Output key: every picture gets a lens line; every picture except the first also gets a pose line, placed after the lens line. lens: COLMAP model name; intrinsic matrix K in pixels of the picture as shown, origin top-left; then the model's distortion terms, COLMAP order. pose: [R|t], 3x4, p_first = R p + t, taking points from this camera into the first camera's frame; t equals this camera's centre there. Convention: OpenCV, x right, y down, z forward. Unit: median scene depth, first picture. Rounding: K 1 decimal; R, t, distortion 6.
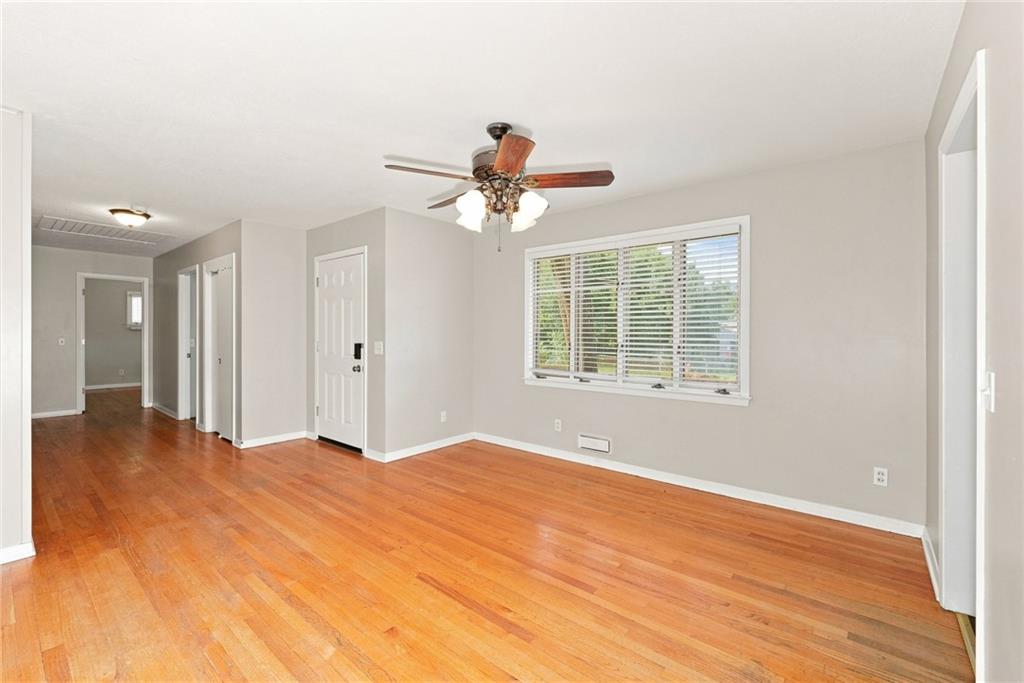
lens RADIAL K [[435.3, 0, 508.3], [0, 435.3, 335.6], [0, 0, 1]] dist [0.006964, -0.006173]
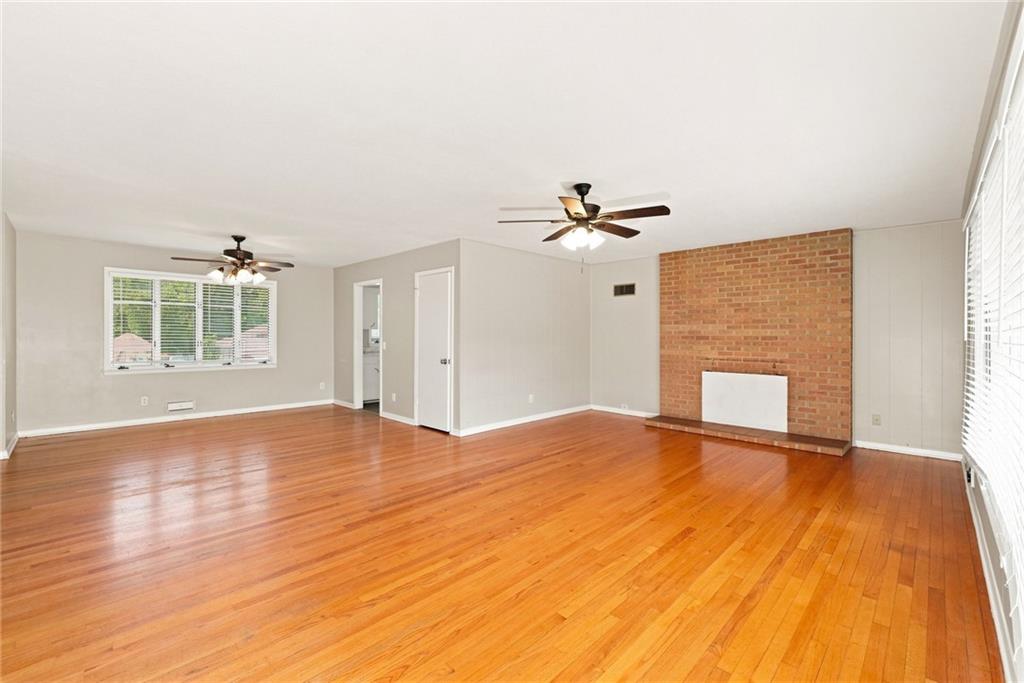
lens RADIAL K [[435.3, 0, 508.3], [0, 435.3, 335.6], [0, 0, 1]] dist [0.006964, -0.006173]
pose [[0.083025, -0.005374, 0.996533, -1.161334], [0.002773, 0.999983, 0.005162, -0.006693], [-0.996544, 0.002335, 0.083039, -0.272752]]
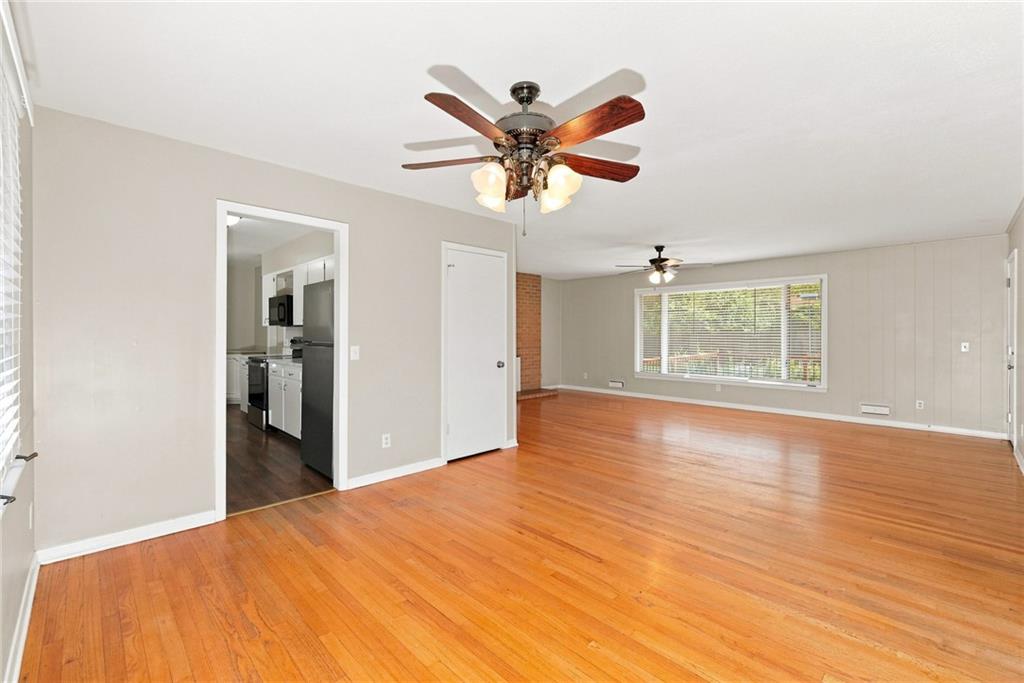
lens RADIAL K [[440.5, 0, 510.7], [0, 440.5, 335.5], [0, 0, 1]] dist [-0.001593, 0.000611]
pose [[-0.994183, -0.006109, 0.107533, -0.061104], [-0.004982, 0.999930, 0.010743, -0.006020], [-0.107591, 0.010145, -0.994143, 1.072832]]
